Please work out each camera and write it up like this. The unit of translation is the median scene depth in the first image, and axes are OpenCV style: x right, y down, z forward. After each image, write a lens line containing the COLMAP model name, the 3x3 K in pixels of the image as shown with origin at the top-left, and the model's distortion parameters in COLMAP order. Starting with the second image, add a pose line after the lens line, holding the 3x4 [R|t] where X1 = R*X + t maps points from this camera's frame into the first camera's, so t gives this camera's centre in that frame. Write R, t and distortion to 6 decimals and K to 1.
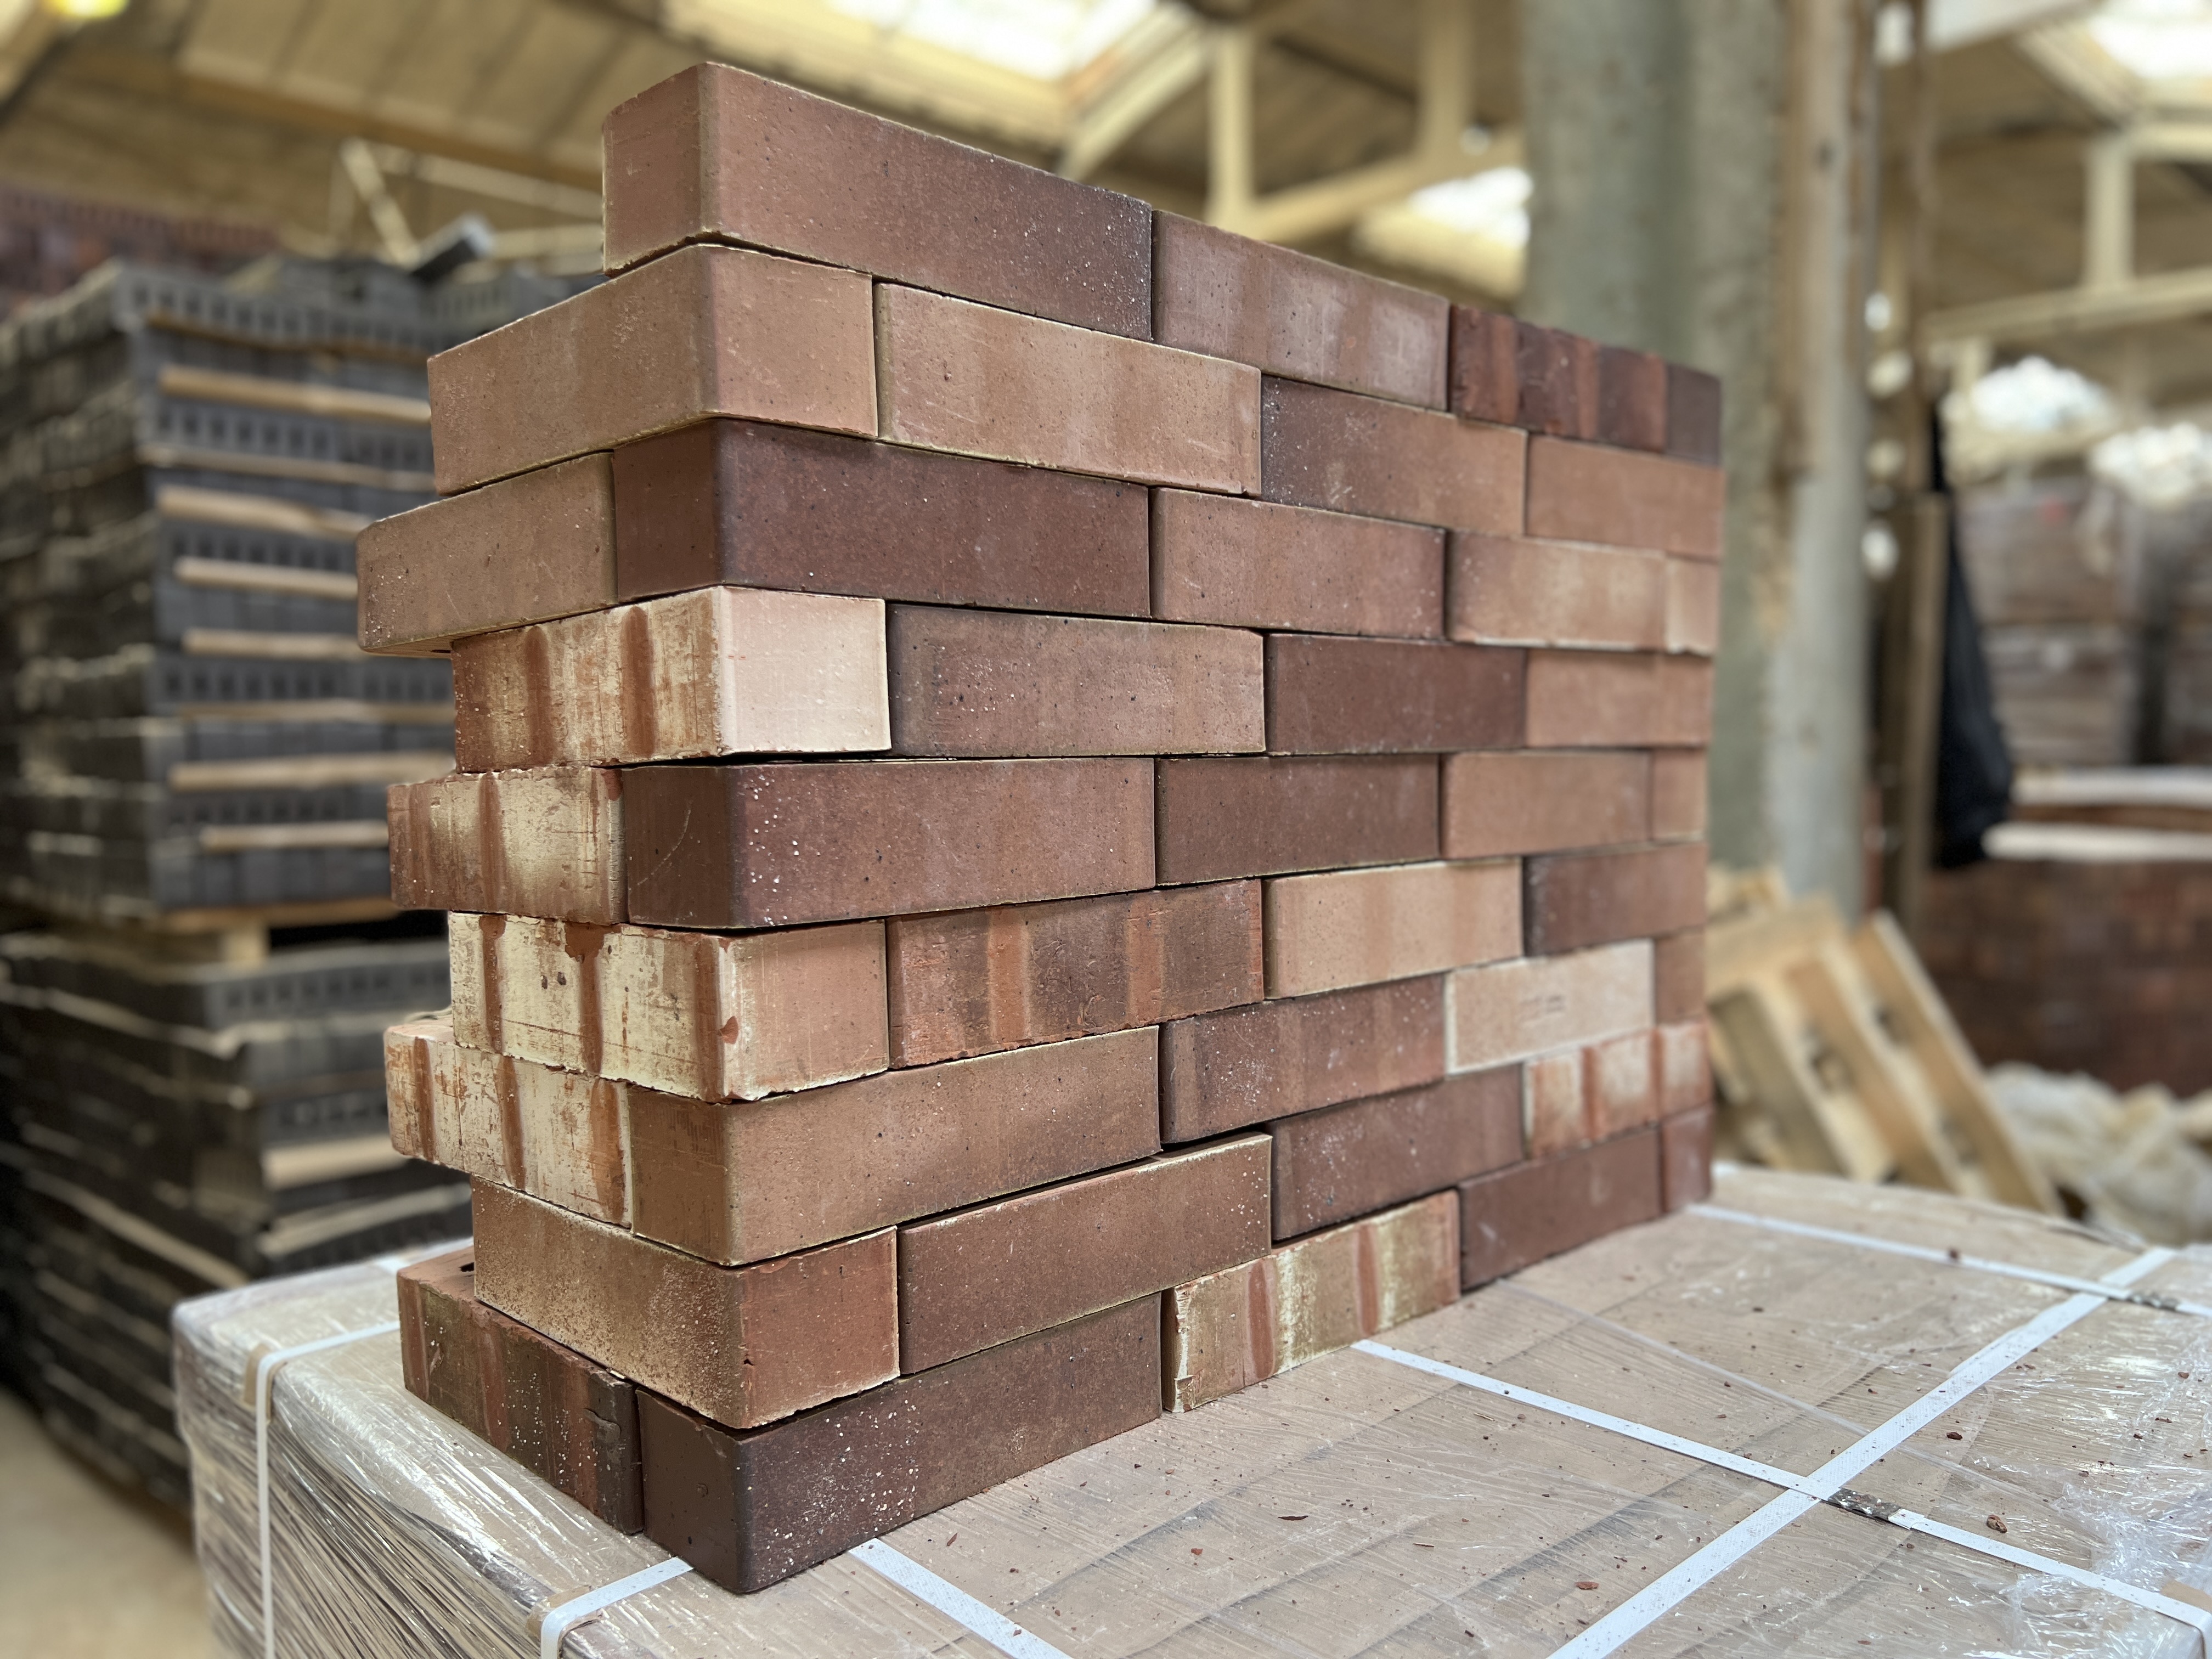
lens RADIAL K [[1681.3, 0, 1113.2], [0, 1681.3, 833.0], [0, 0, 1]] dist [0.026544, -0.036365]
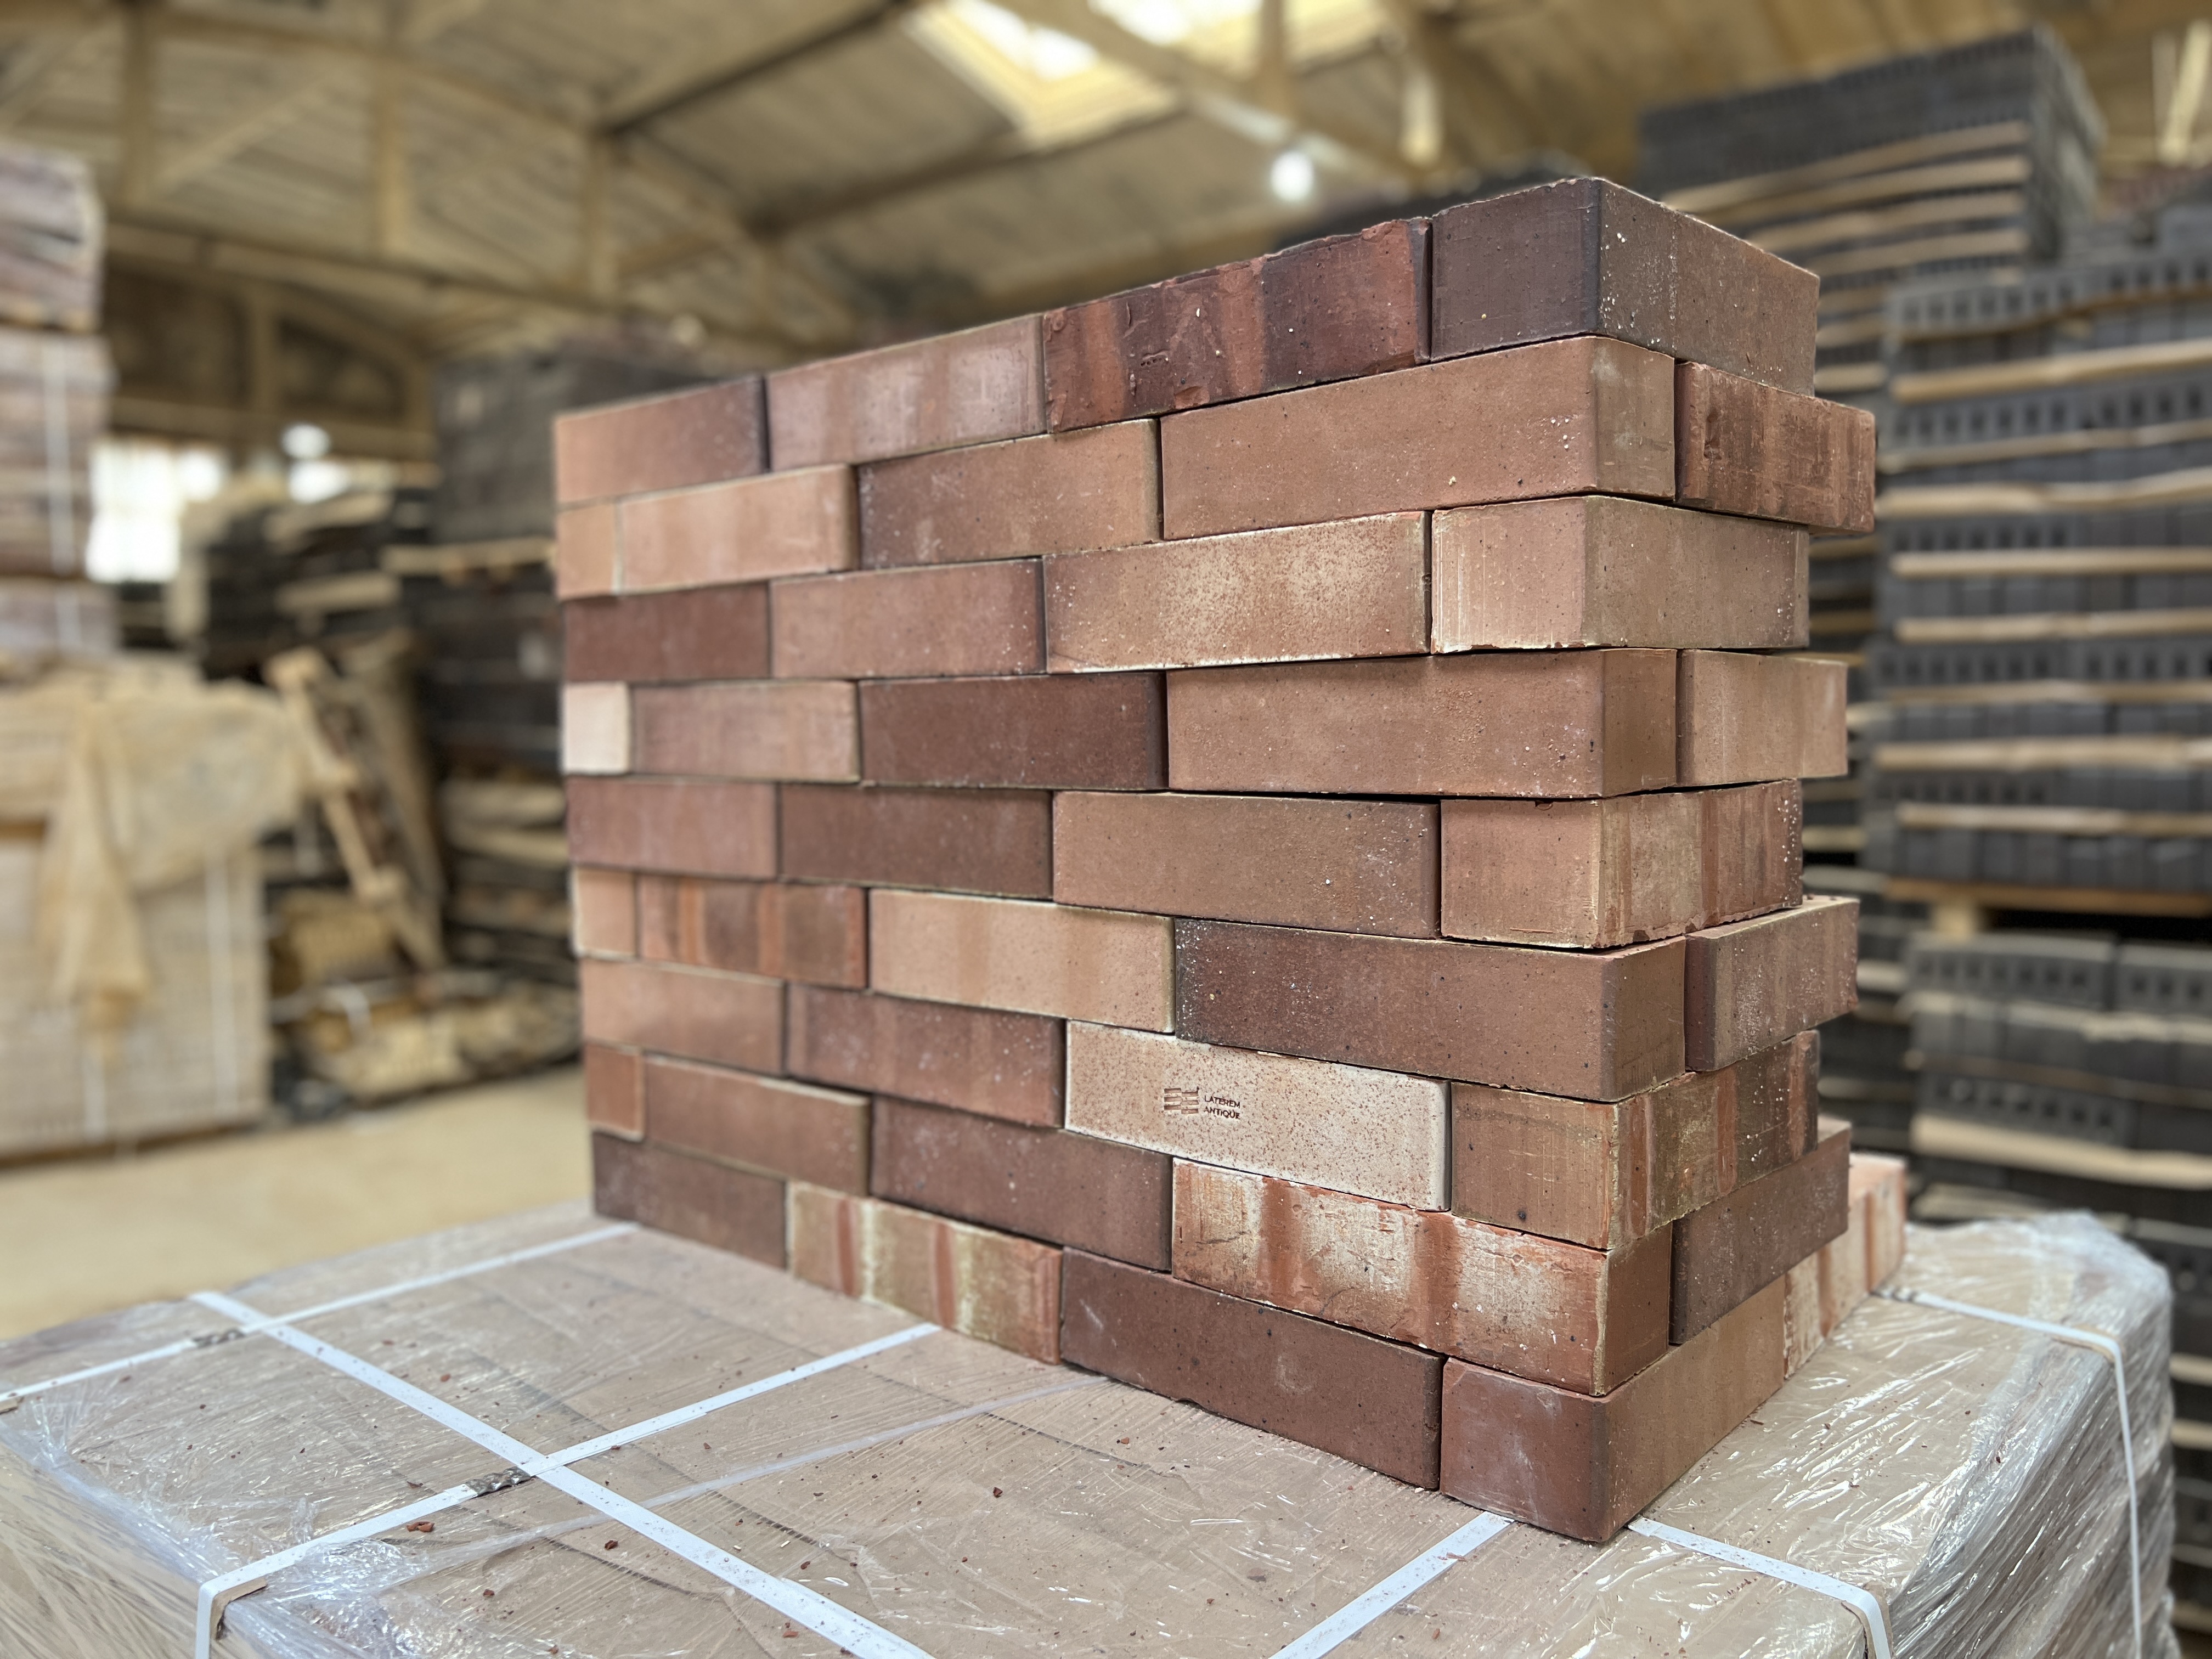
lens RADIAL K [[1674.3, 0, 1116.9], [0, 1674.3, 835.8], [0, 0, 1]] dist [0.044249, -0.059448]
pose [[0.086011, 0.075977, -0.993393, 1.287446], [-0.043392, 0.996428, 0.072452, -0.103614], [0.995349, 0.036874, 0.089001, 1.071062]]
